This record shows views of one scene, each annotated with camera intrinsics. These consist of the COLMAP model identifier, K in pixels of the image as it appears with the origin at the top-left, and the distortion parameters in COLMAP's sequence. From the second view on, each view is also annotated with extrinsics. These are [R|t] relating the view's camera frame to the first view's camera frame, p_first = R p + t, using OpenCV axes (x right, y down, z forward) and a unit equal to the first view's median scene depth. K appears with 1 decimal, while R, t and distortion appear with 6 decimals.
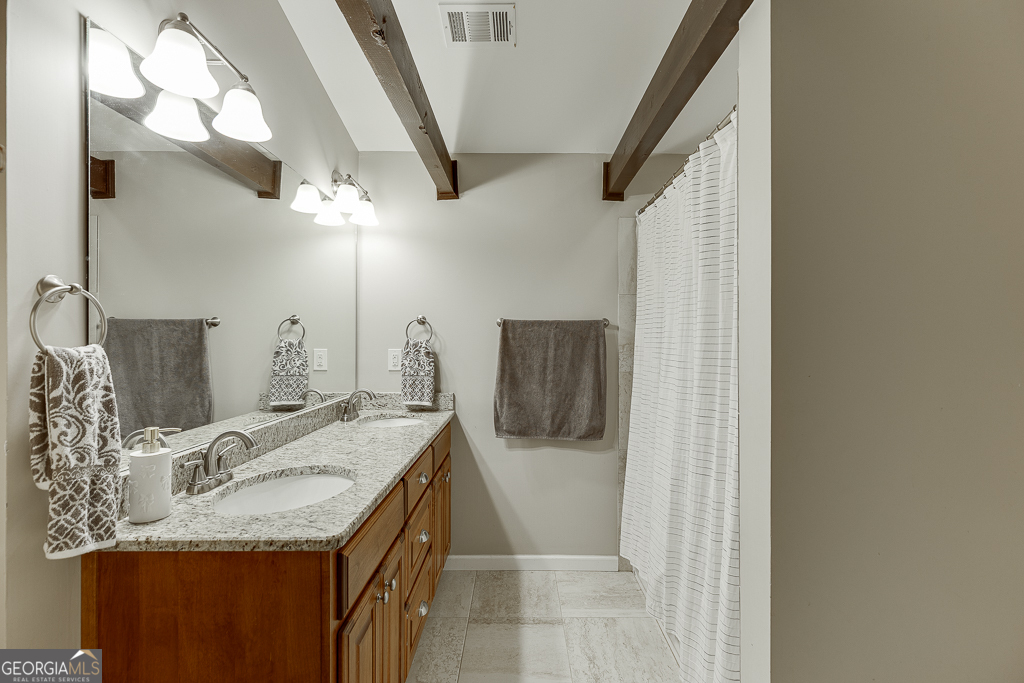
lens RADIAL K [[456.8, 0, 516.8], [0, 456.8, 339.4], [0, 0, 1]] dist [0.005628, -0.002480]
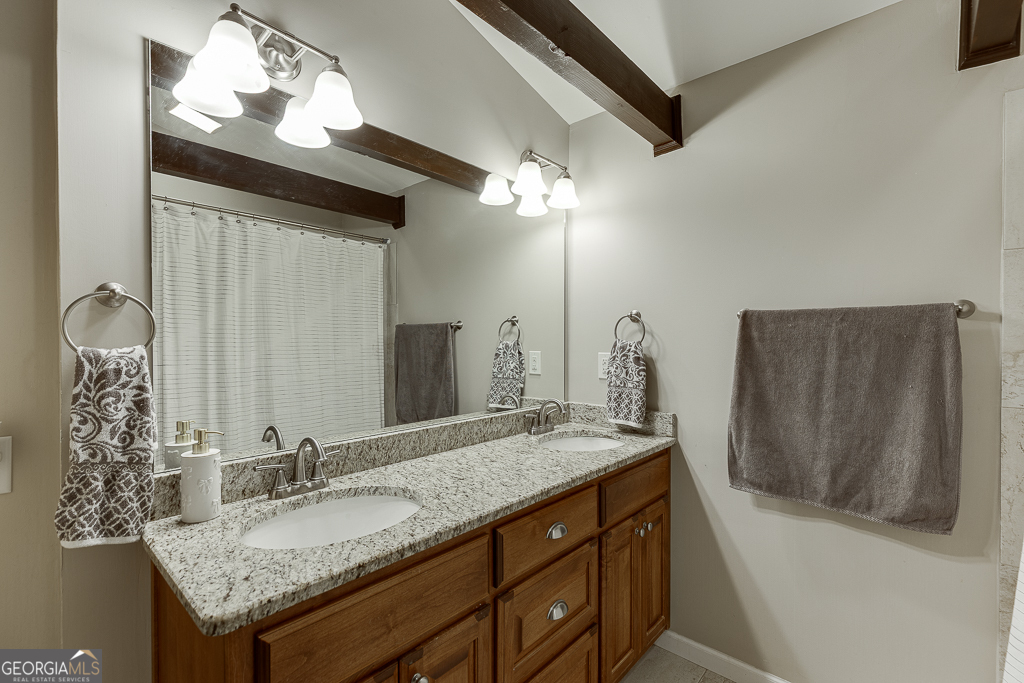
lens RADIAL K [[456.8, 0, 508.2], [0, 456.8, 345.3], [0, 0, 1]] dist [0.005628, -0.002480]
pose [[0.751997, 0.005575, -0.659143, 0.150955], [0.000035, 0.999964, 0.008497, 0.000493], [0.659167, -0.006413, 0.751970, 0.280996]]
